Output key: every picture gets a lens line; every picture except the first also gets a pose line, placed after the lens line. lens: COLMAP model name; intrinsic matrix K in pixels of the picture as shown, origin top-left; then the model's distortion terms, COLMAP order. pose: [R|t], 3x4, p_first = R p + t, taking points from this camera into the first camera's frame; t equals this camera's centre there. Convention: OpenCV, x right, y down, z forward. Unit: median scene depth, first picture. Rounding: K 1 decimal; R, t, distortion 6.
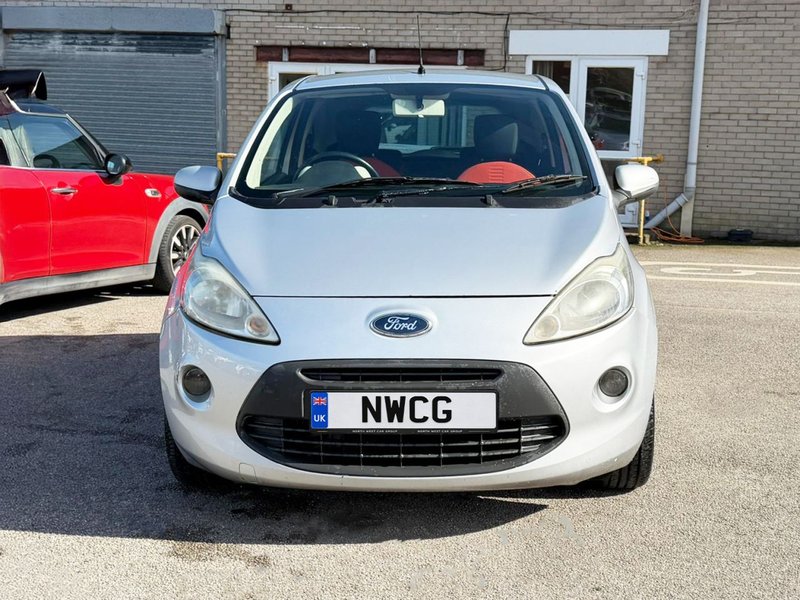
lens RADIAL K [[1152.6, 0, 434.7], [0, 1152.6, 313.3], [0, 0, 1]] dist [0.210698, -0.557742]
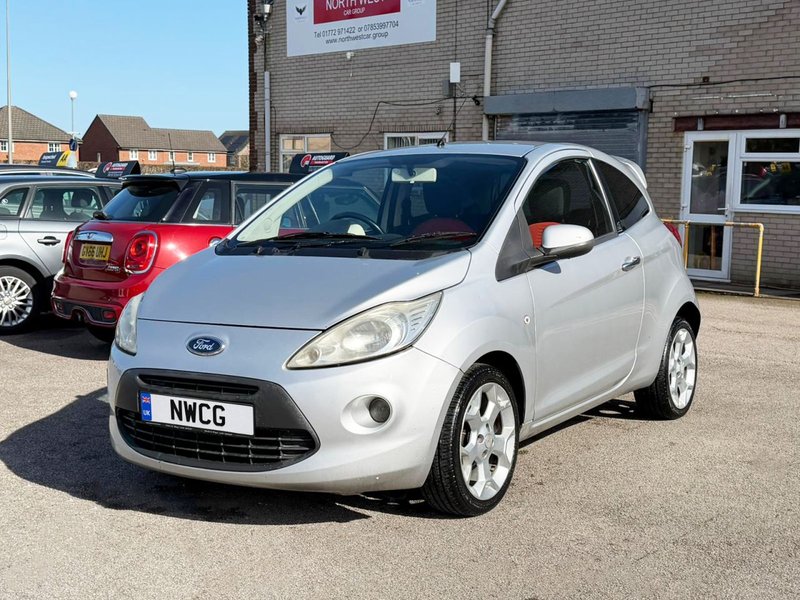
lens RADIAL K [[1097.2, 0, 400.0], [0, 1097.2, 300.0], [0, 0, 1]] dist [0.207626, -0.455961]
pose [[0.856228, 0.040886, -0.514977, 0.170195], [-0.073719, 0.996331, -0.043467, -0.000680], [0.511310, 0.075181, 0.856101, 0.015557]]
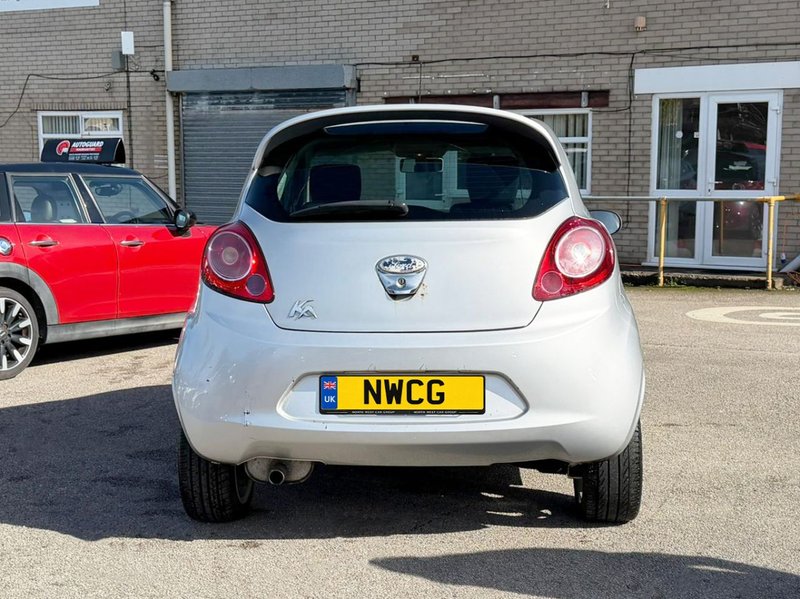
lens RADIAL K [[1269.3, 0, 378.0], [0, 1269.3, 315.8], [0, 0, 1]] dist [0.128665, -0.066162]
pose [[0.973873, -0.004345, -0.227053, 0.095095], [-0.006051, 0.998966, -0.045070, 0.009307], [0.227014, 0.045266, 0.972839, -0.066920]]
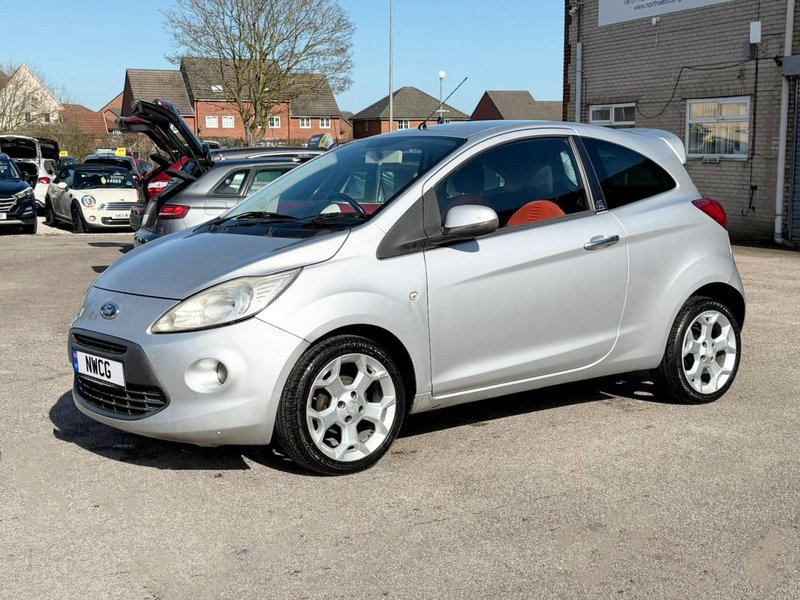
lens RADIAL K [[1097.2, 0, 400.0], [0, 1097.2, 300.0], [0, 0, 1]] dist [0.207626, -0.455961]
pose [[0.617886, 0.075948, -0.782591, 0.287017], [-0.102987, 0.994566, 0.015206, -0.013852], [0.779493, 0.071201, 0.622351, 0.089672]]
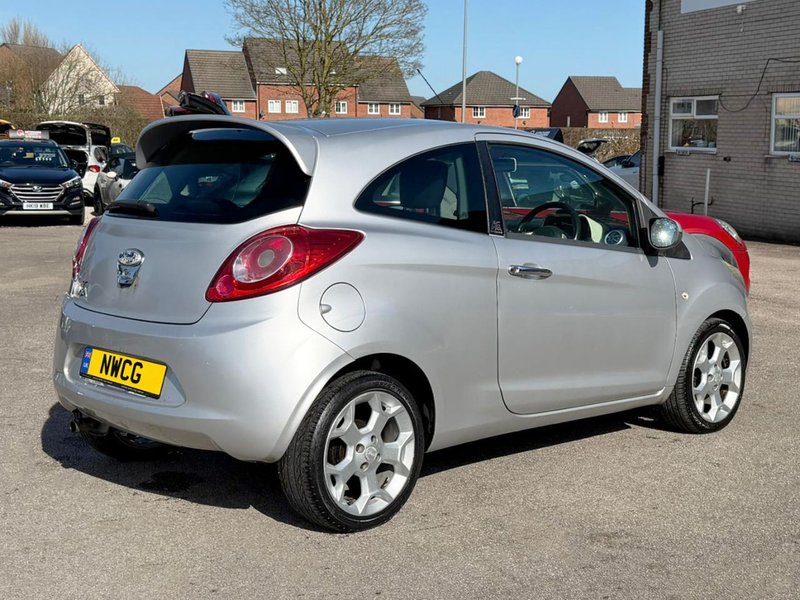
lens RADIAL K [[1189.0, 0, 428.2], [0, 1189.0, 286.3], [0, 0, 1]] dist [0.164511, -0.213887]
pose [[0.585237, 0.079060, -0.806999, 0.317567], [-0.121956, 0.992497, 0.008790, -0.018419], [0.801639, 0.093274, 0.590487, 0.084821]]
